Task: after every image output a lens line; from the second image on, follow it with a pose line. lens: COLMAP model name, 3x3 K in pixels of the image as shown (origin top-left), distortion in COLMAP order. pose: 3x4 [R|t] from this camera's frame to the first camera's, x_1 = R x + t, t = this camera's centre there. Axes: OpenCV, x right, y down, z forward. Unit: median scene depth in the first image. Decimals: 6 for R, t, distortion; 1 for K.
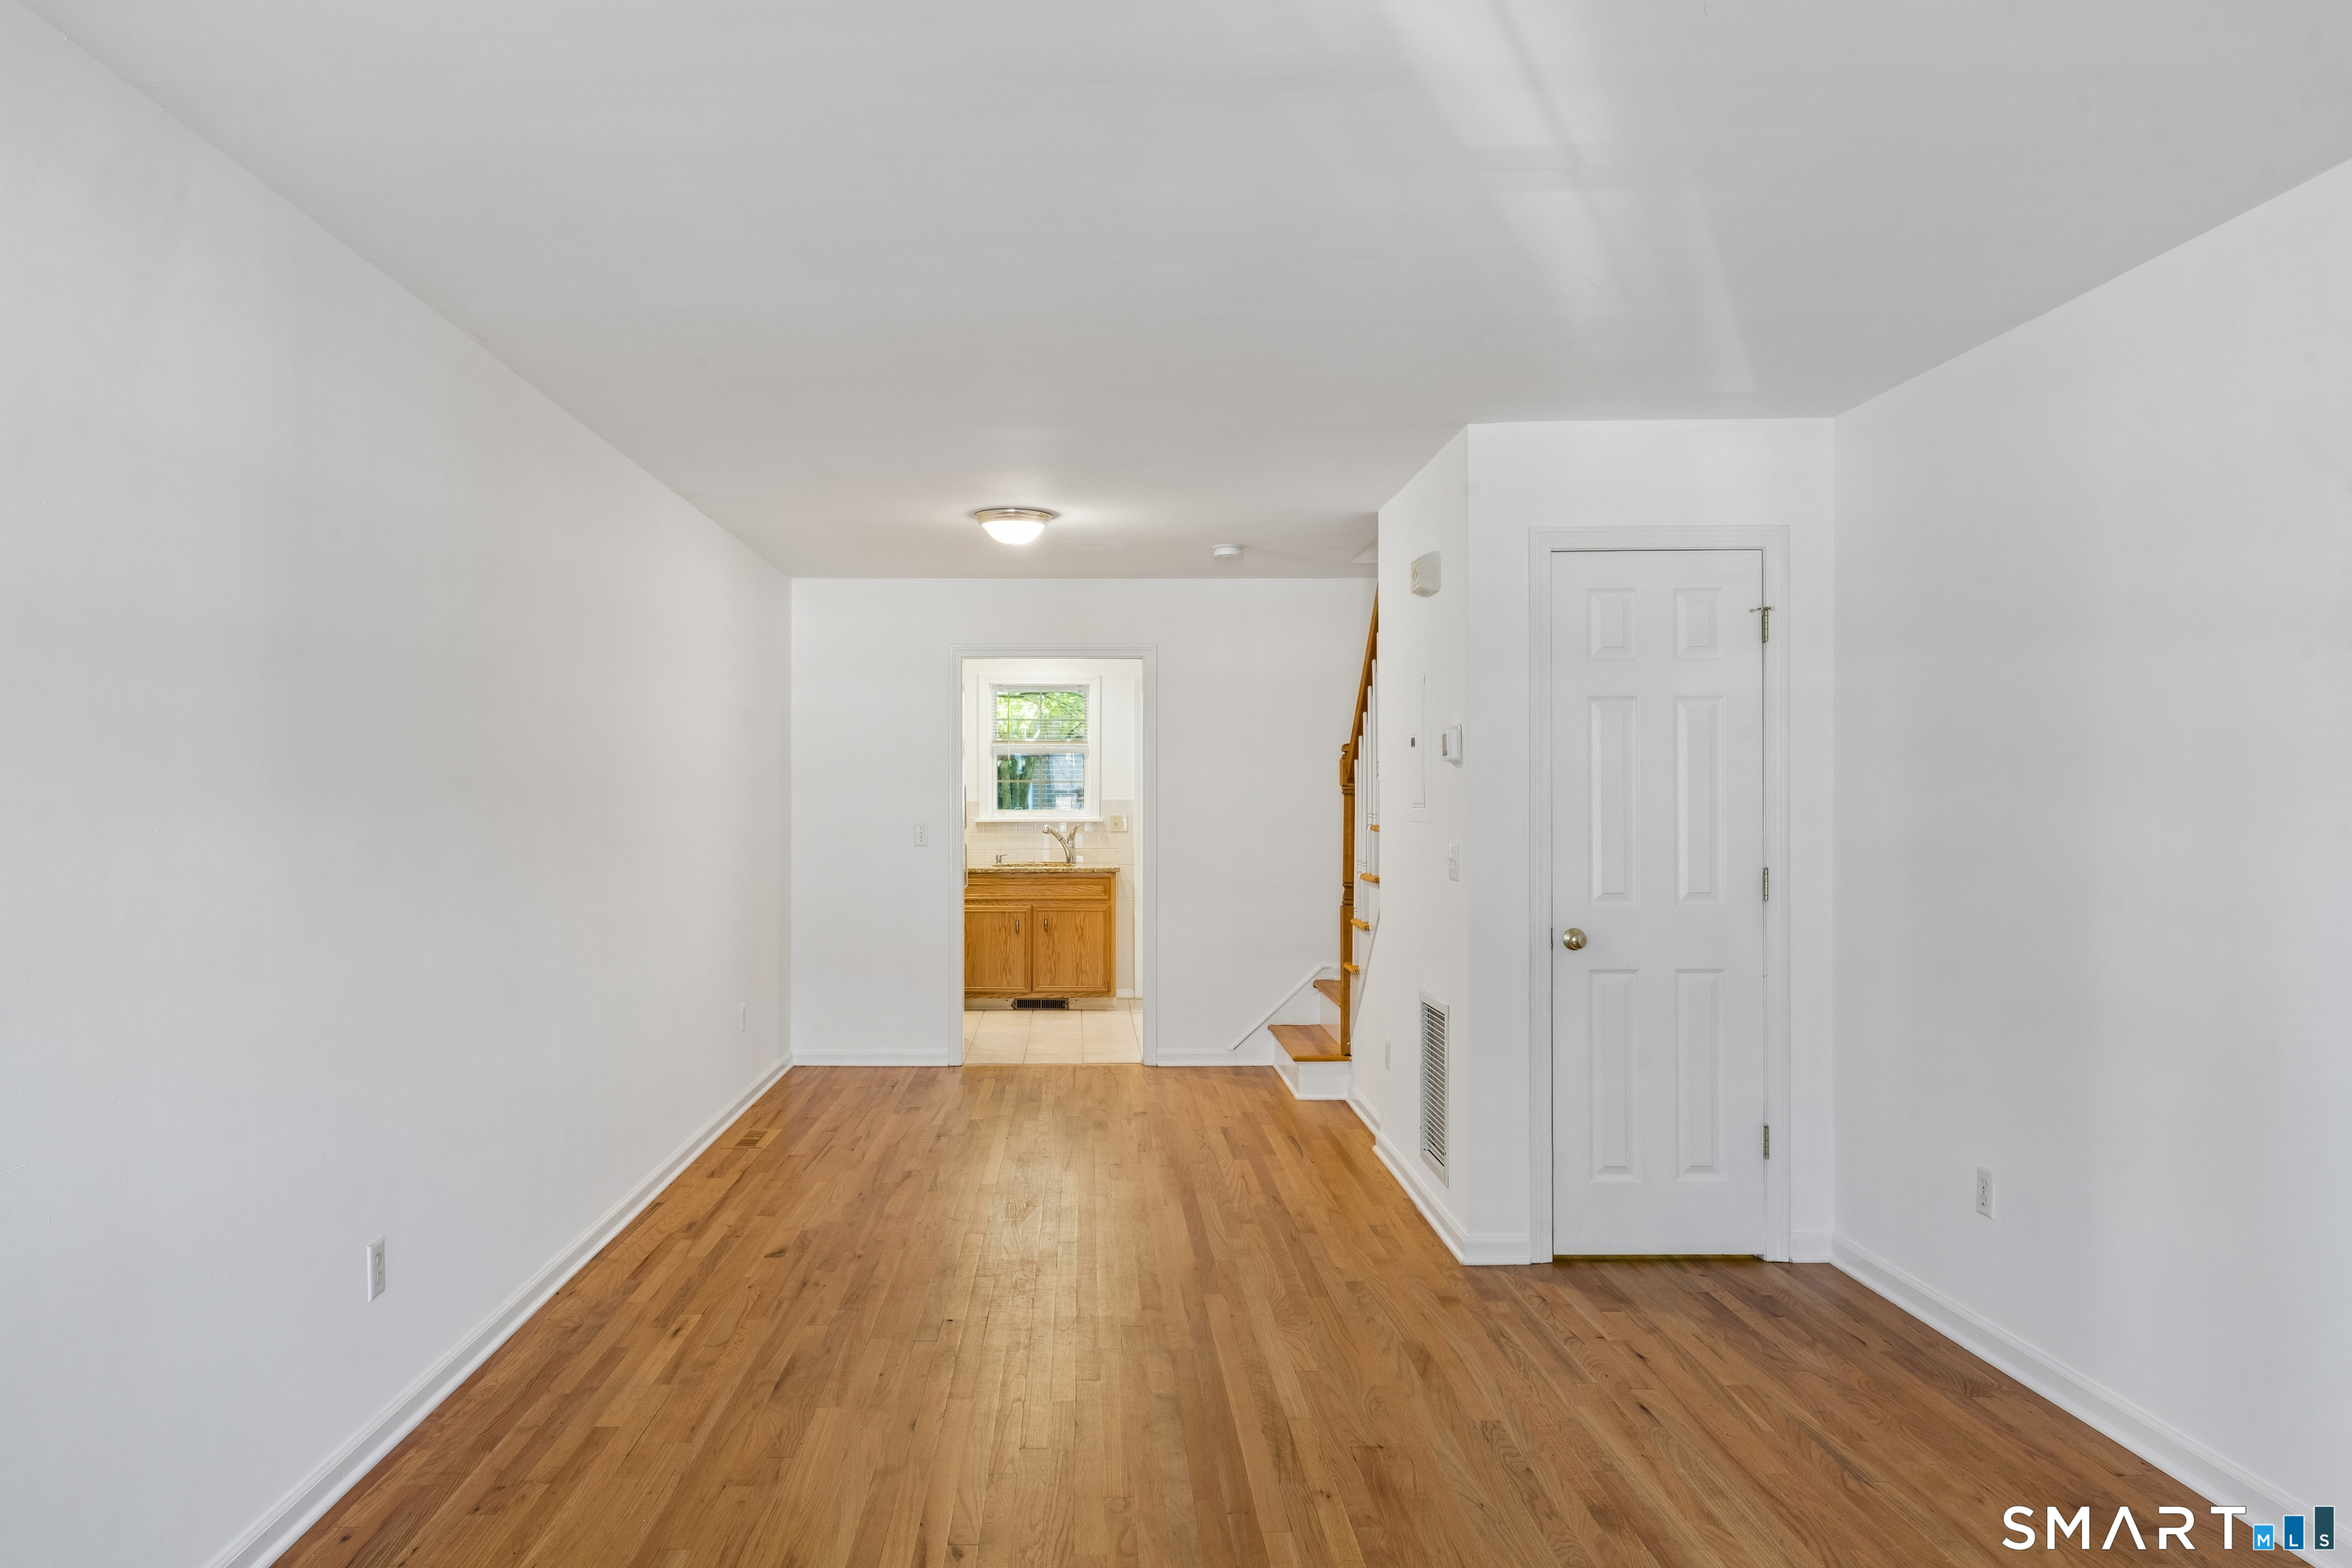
lens RADIAL K [[1603.0, 0, 1076.7], [0, 1603.0, 796.0], [0, 0, 1]] dist [0.005823, -0.003690]
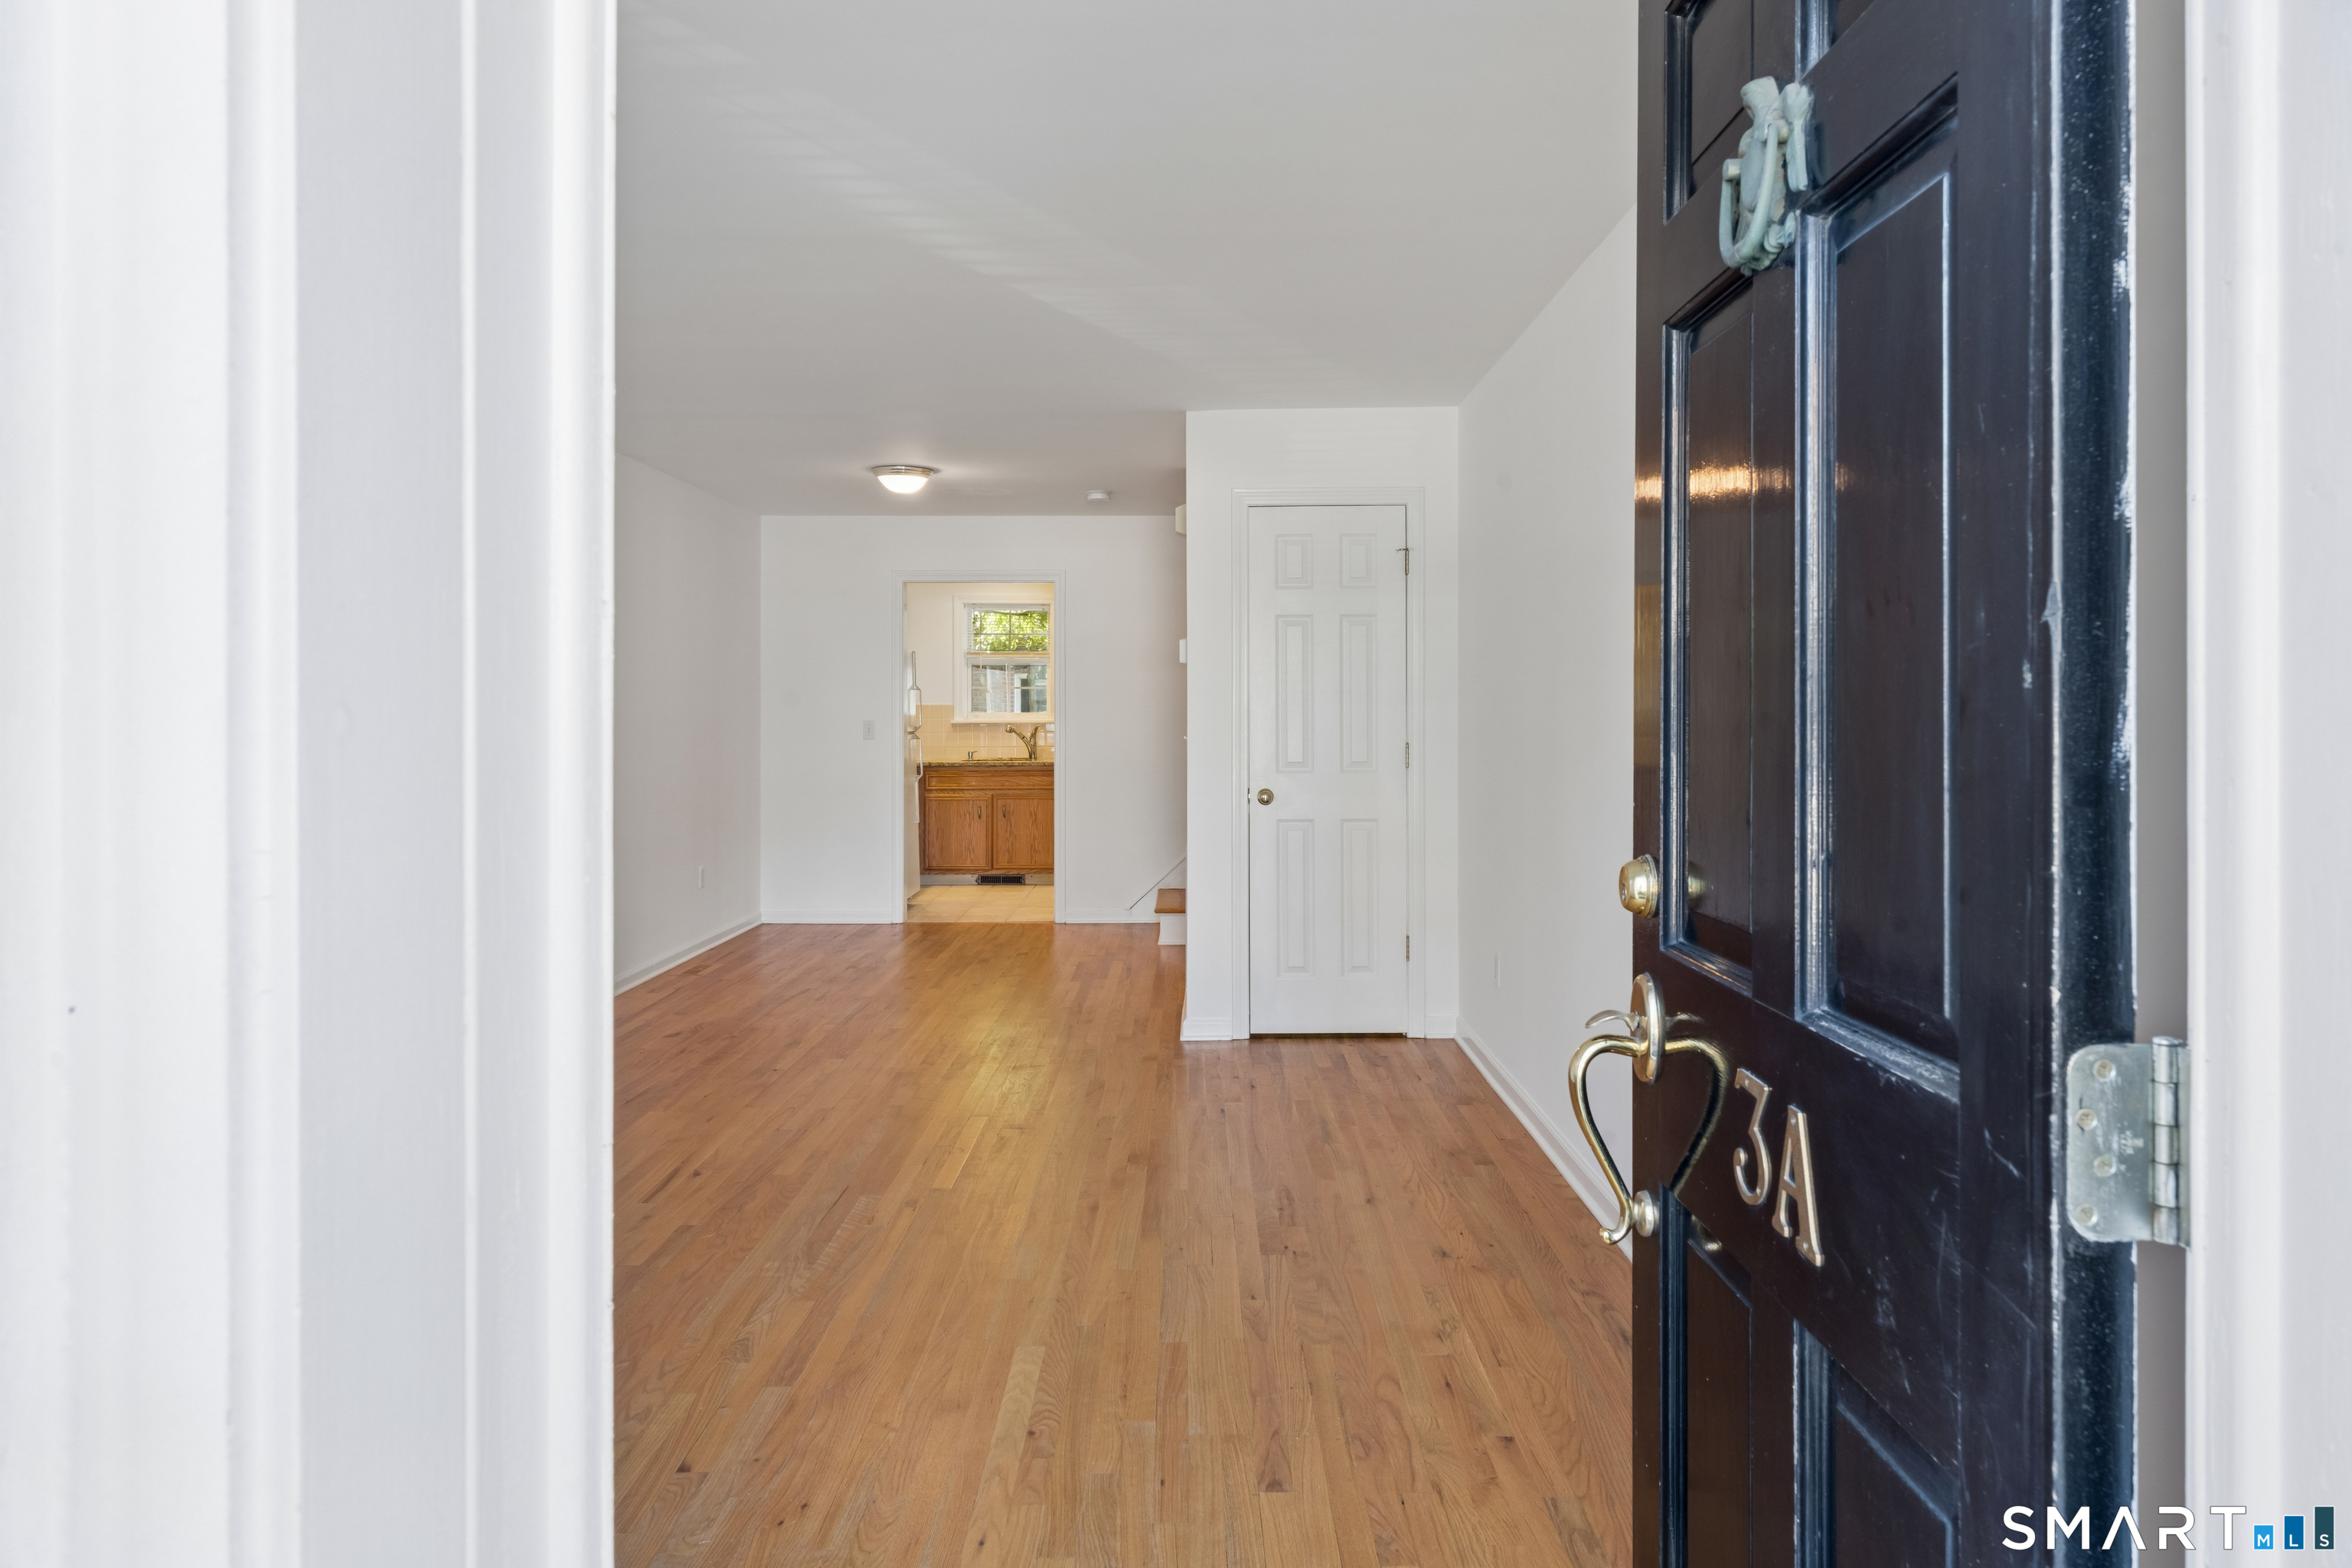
lens RADIAL K [[1598.7, 0, 1185.8], [0, 1598.7, 699.5], [0, 0, 1]] dist [0.004092, 0.003559]
pose [[0.999991, 0.000028, -0.004149, 0.246689], [-0.000061, 0.999969, -0.007836, 0.018707], [0.004148, 0.007836, 0.999961, -0.328184]]
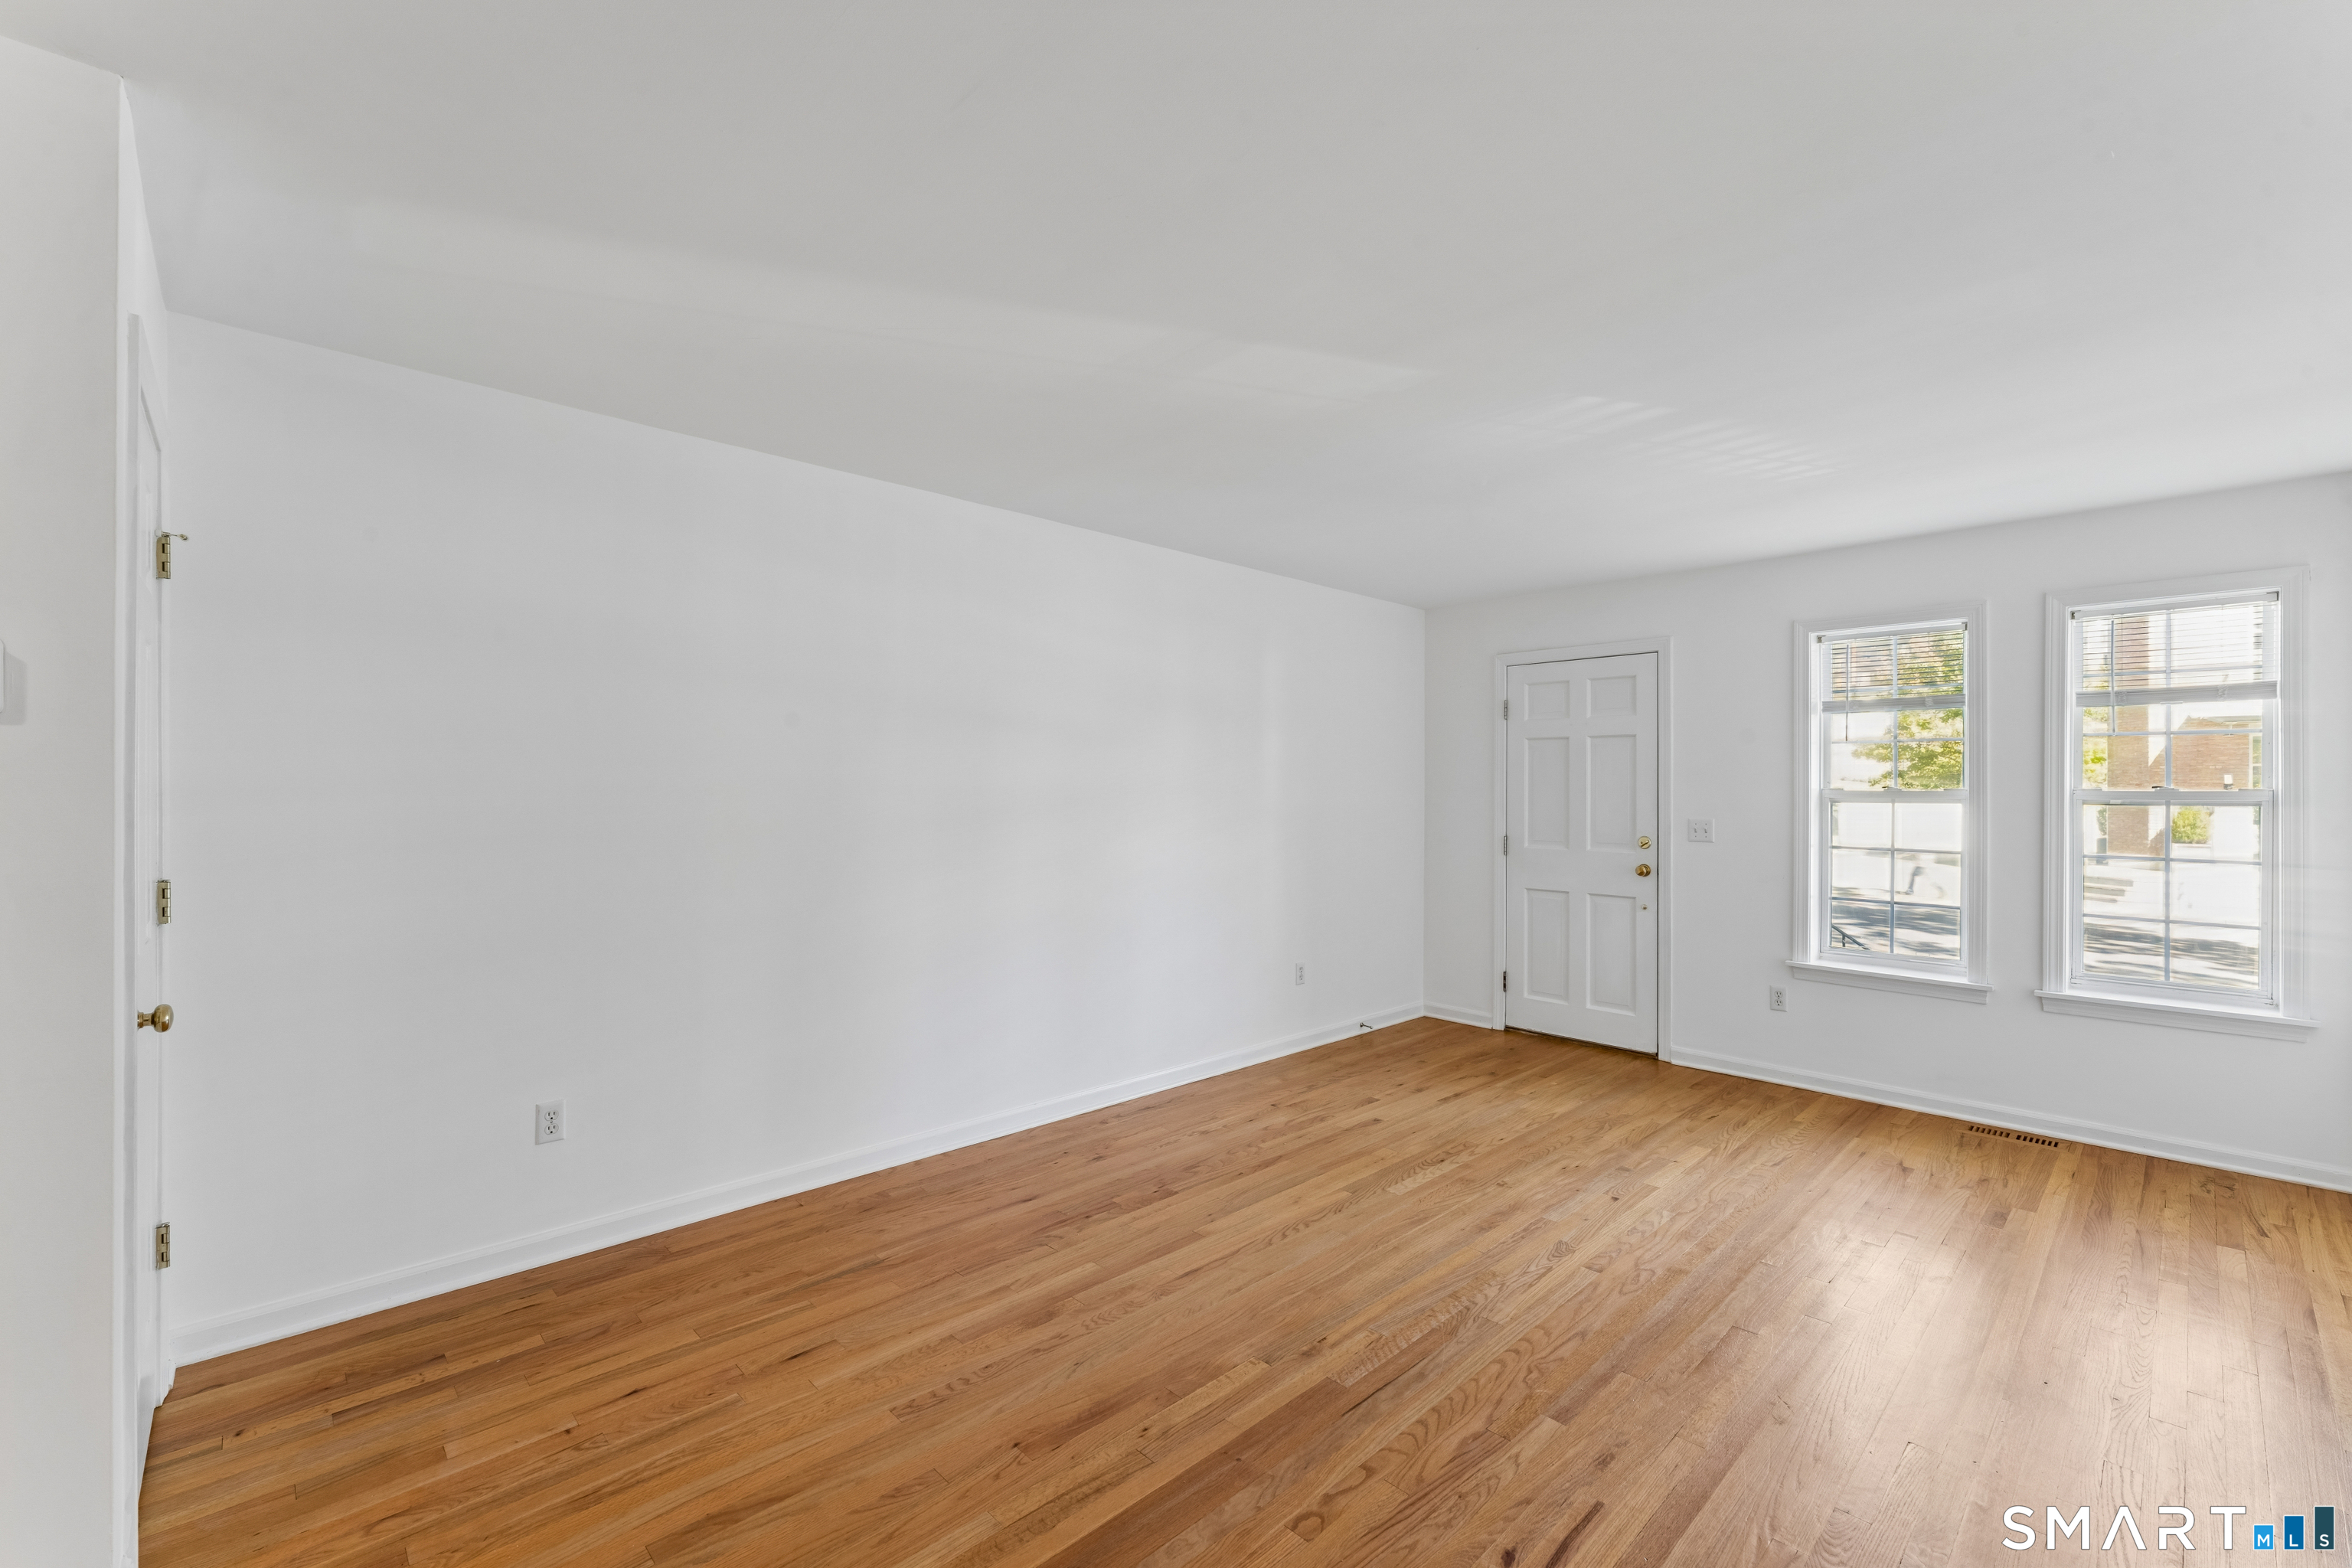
lens RADIAL K [[987.4, 0, 1189.8], [0, 987.4, 790.4], [0, 0, 1]] dist [-0.010219, 0.000255]
pose [[-0.702189, -0.002321, 0.711987, -0.223832], [-0.002076, 0.999997, 0.001212, 0.002265], [-0.711988, -0.000627, -0.702192, 0.962481]]
